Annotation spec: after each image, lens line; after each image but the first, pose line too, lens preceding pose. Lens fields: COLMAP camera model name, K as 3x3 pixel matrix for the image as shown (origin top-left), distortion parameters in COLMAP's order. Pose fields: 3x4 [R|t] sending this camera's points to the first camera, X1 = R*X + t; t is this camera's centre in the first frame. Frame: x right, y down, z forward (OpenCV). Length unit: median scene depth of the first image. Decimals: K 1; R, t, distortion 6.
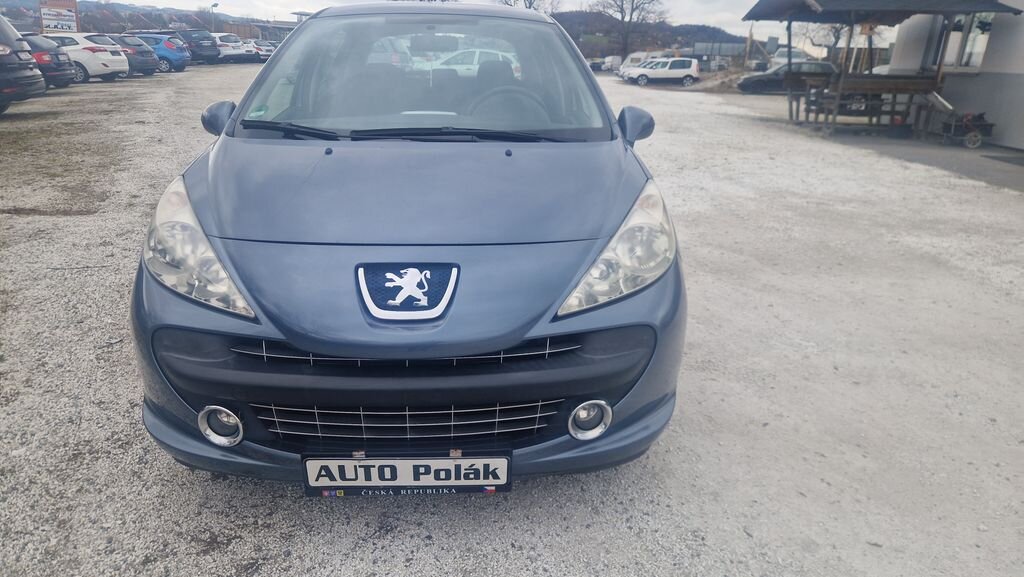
lens RADIAL K [[674.5, 0, 508.8], [0, 674.5, 287.0], [0, 0, 1]] dist [0.045458, 0.001076]
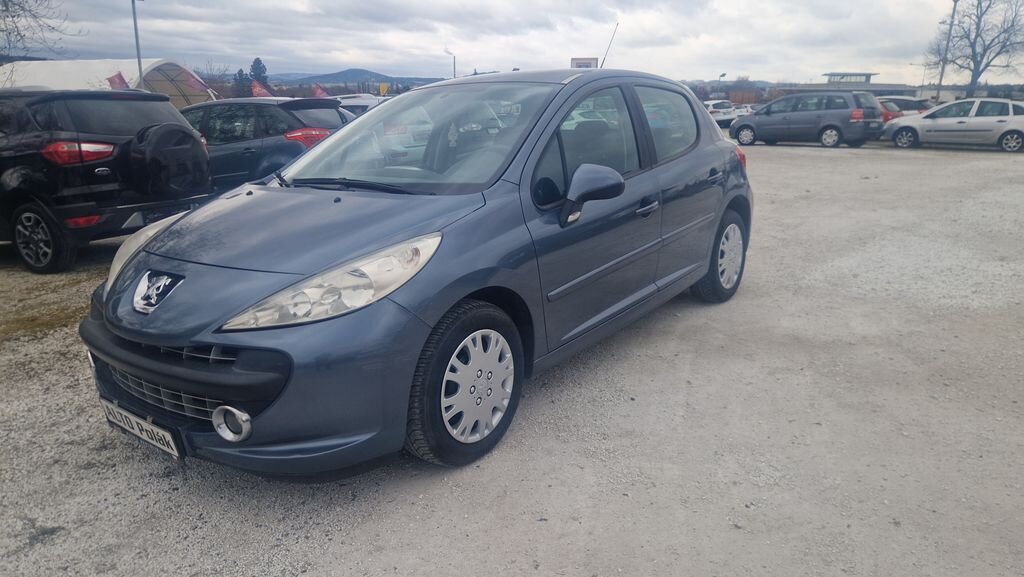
lens RADIAL K [[674.5, 0, 504.0], [0, 674.5, 285.1], [0, 0, 1]] dist [0.045458, 0.001076]
pose [[0.766864, 0.118092, -0.630851, 1.222476], [-0.173045, 0.984569, -0.026048, -0.090569], [0.618041, 0.129141, 0.775466, 0.362069]]
